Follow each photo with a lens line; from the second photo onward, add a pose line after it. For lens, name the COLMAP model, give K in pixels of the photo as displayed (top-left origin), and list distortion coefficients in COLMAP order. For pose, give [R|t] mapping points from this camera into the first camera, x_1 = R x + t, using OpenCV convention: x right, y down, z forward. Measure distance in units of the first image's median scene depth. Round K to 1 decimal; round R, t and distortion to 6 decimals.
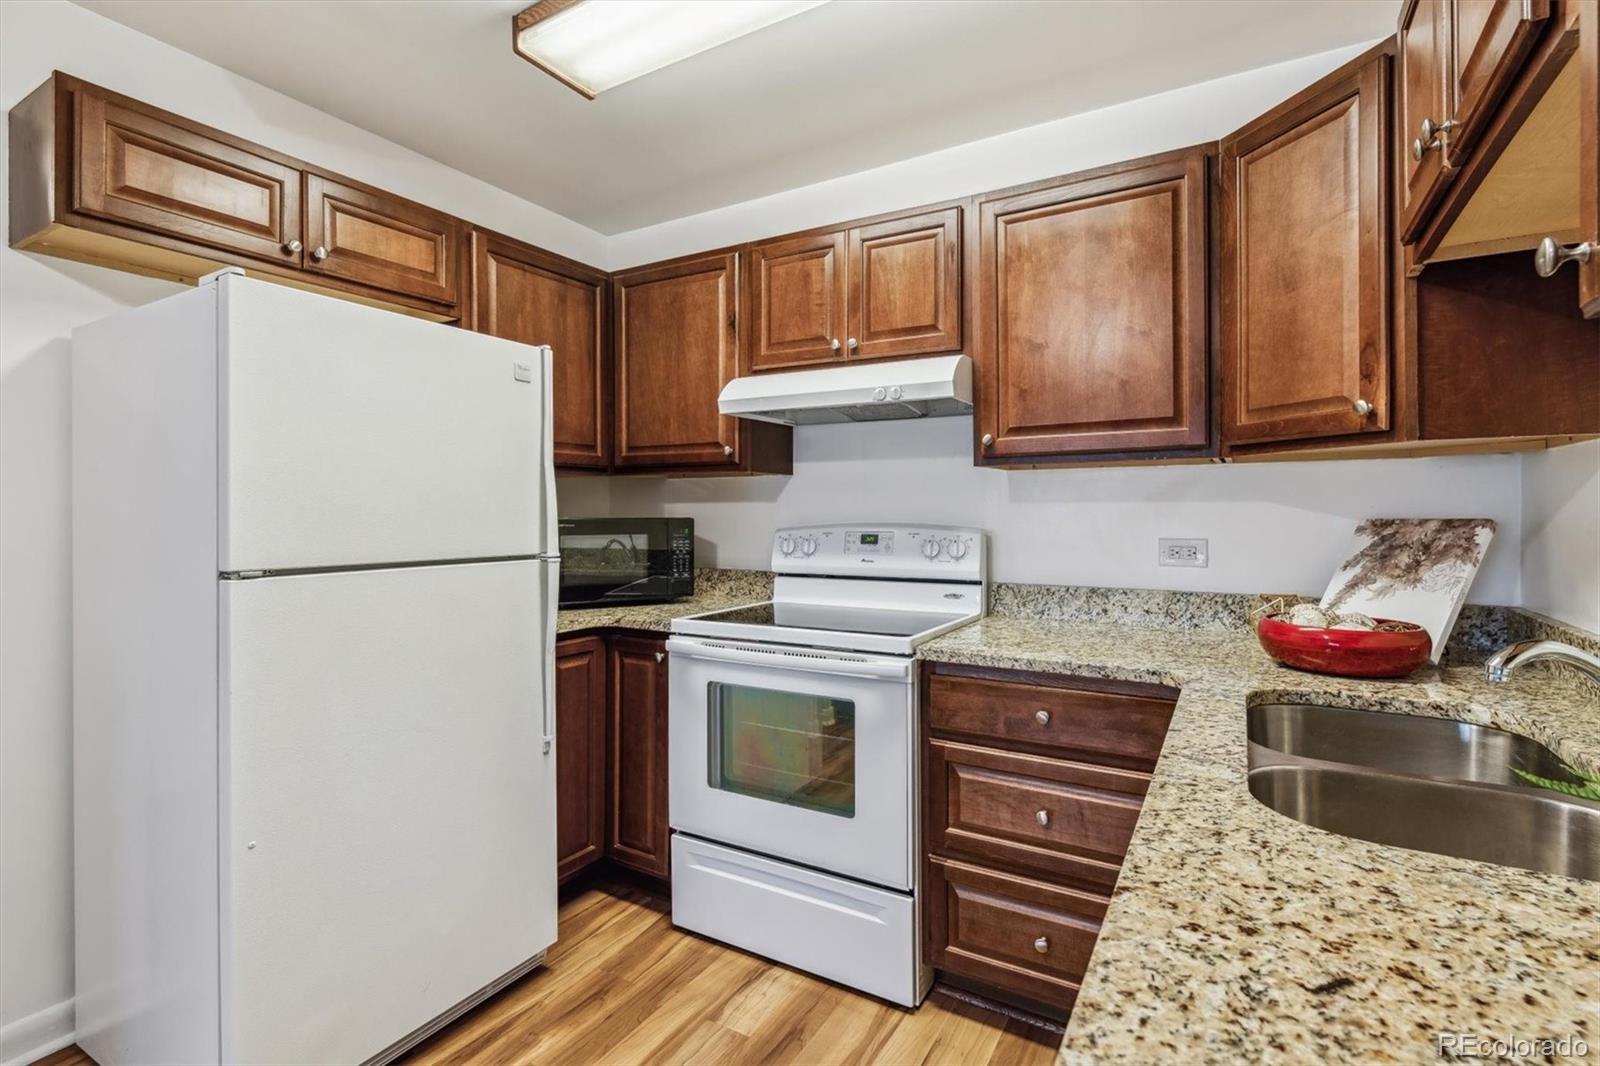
lens RADIAL K [[760.1, 0, 803.8], [0, 760.1, 515.5], [0, 0, 1]] dist [0.001563, -0.001656]
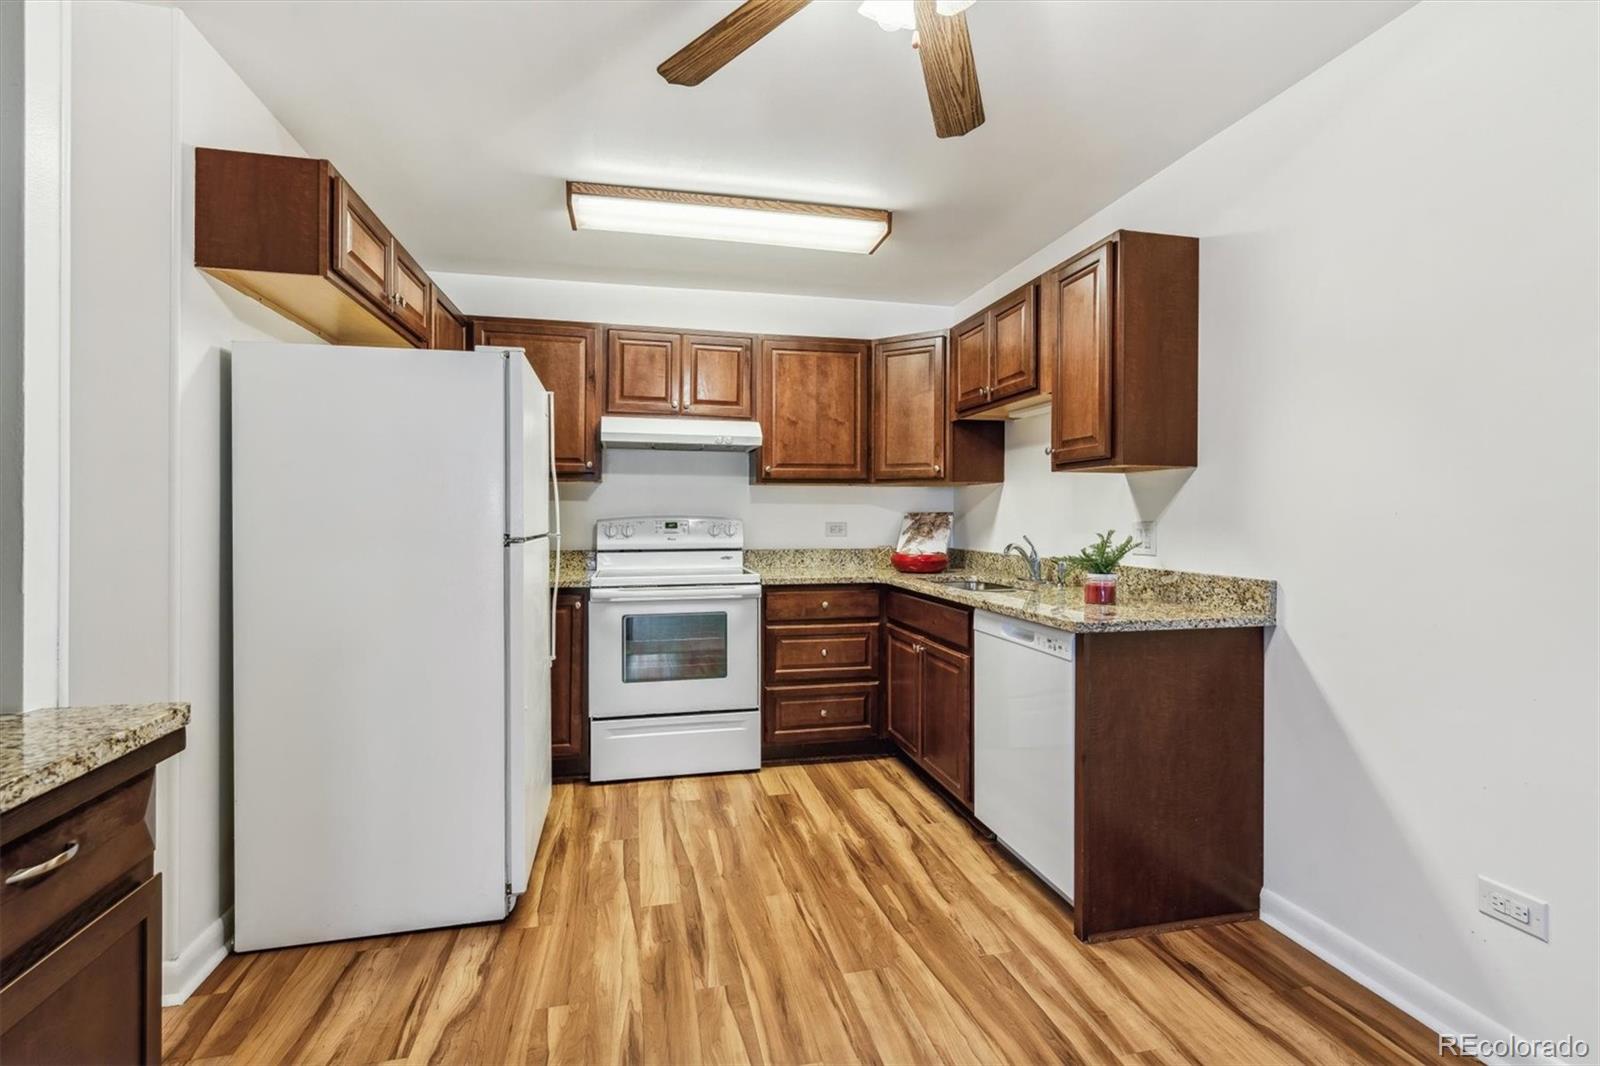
lens RADIAL K [[734.7, 0, 800.3], [0, 734.7, 523.2], [0, 0, 1]] dist [0.009913, -0.000218]
pose [[0.726998, -0.002633, 0.686634, -0.989415], [-0.000091, 0.999992, 0.003930, 0.026583], [-0.686639, -0.002920, 0.726993, -0.379785]]
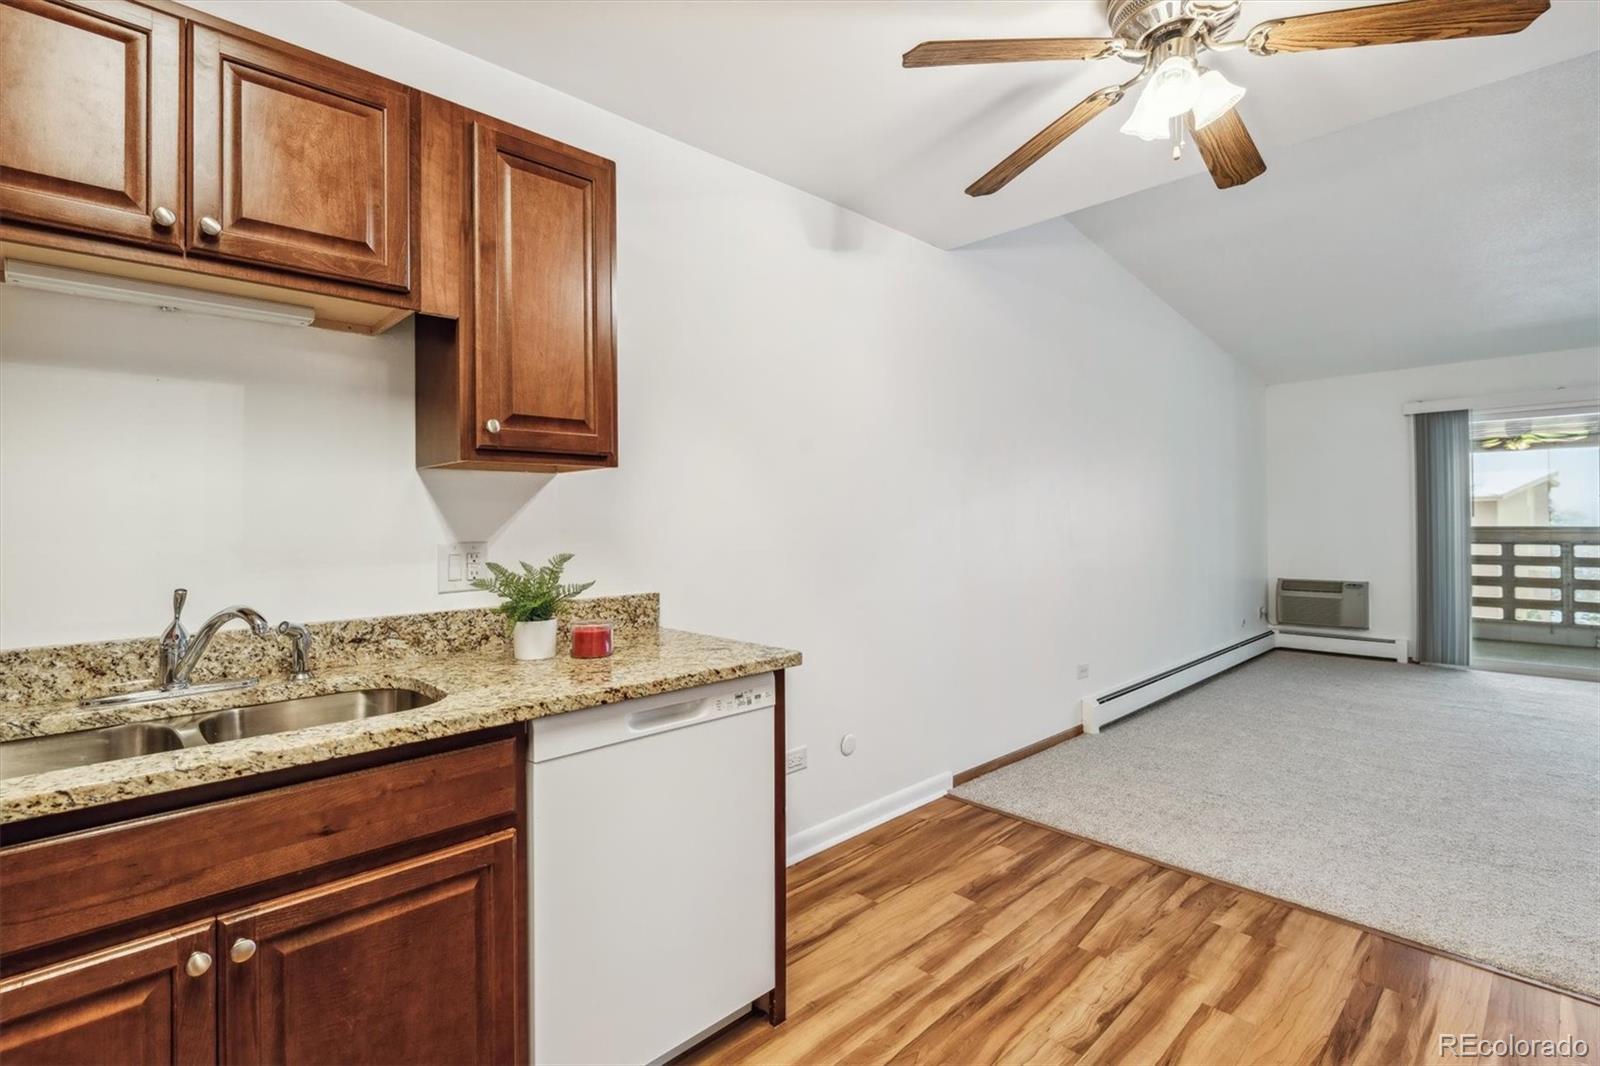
lens RADIAL K [[760.1, 0, 803.8], [0, 760.1, 515.5], [0, 0, 1]] dist [0.001563, -0.001656]
pose [[-0.965496, 0.010522, 0.260204, -0.246912], [0.011596, 0.999929, 0.002595, -0.003516], [-0.260158, 0.005523, -0.965550, 1.021825]]
